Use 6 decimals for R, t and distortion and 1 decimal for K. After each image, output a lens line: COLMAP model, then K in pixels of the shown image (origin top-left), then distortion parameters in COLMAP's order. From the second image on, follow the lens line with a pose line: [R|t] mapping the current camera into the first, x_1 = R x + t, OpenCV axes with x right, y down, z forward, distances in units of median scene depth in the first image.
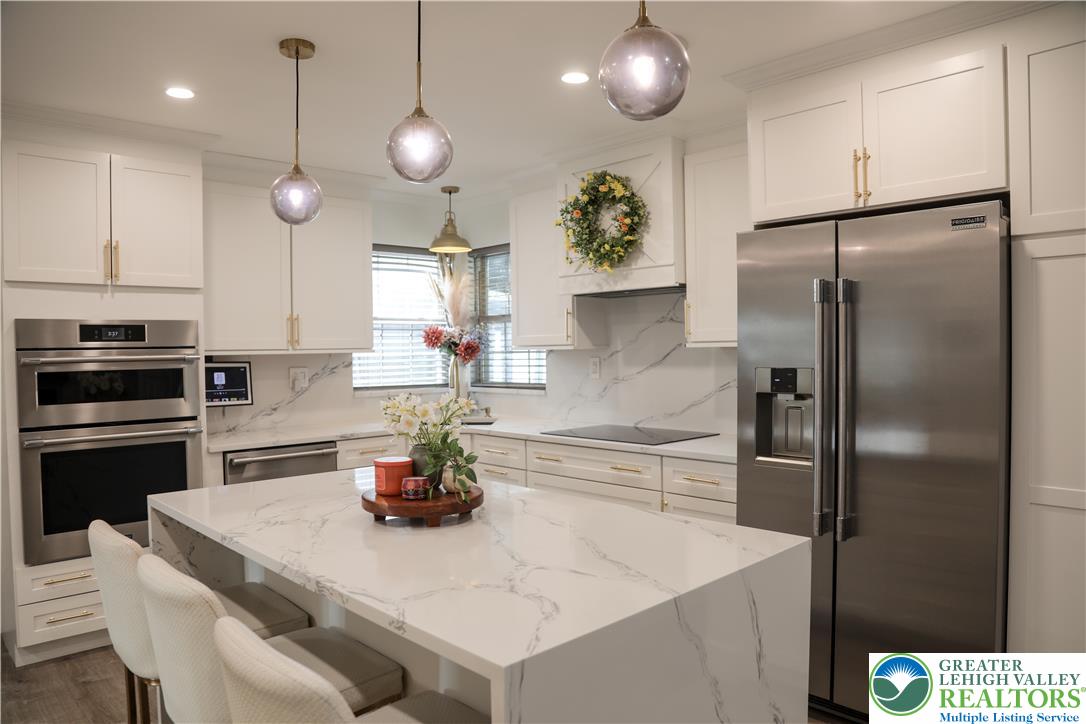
lens RADIAL K [[752.4, 0, 541.1], [0, 752.4, 365.0], [0, 0, 1]] dist [-0.131052, 0.090644]
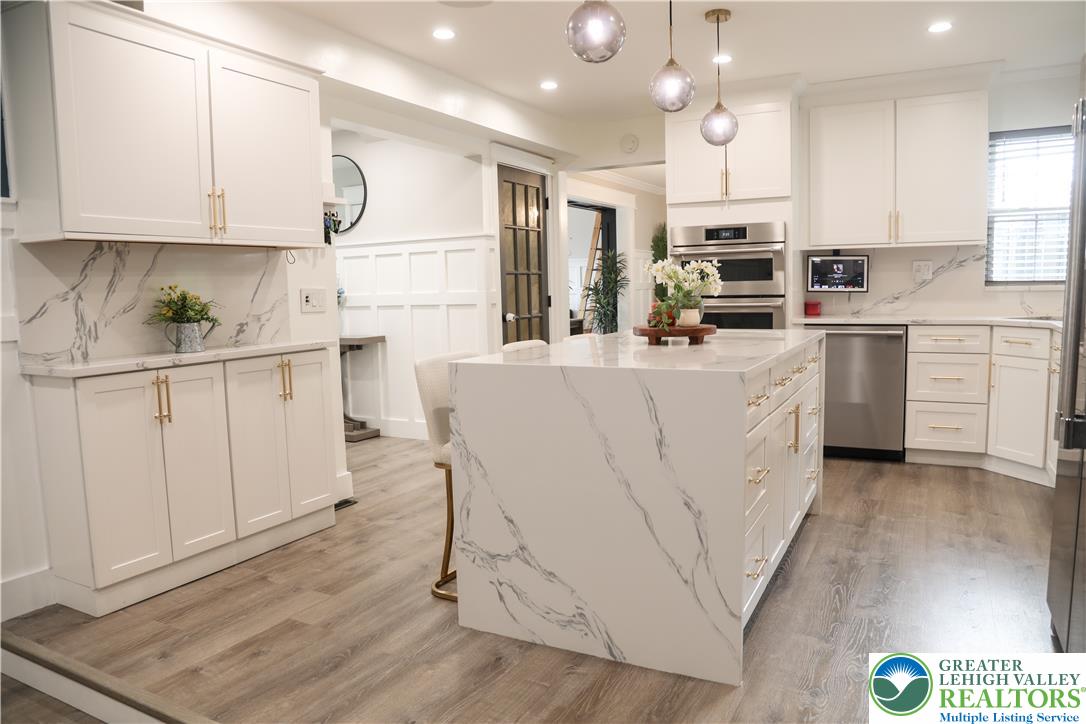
lens RADIAL K [[752.4, 0, 541.1], [0, 752.4, 365.0], [0, 0, 1]] dist [-0.131052, 0.090644]
pose [[0.309558, 0.104562, -0.945114, 0.674350], [-0.002146, 0.994010, 0.109269, 0.050735], [0.950878, -0.031797, 0.307928, 0.174448]]
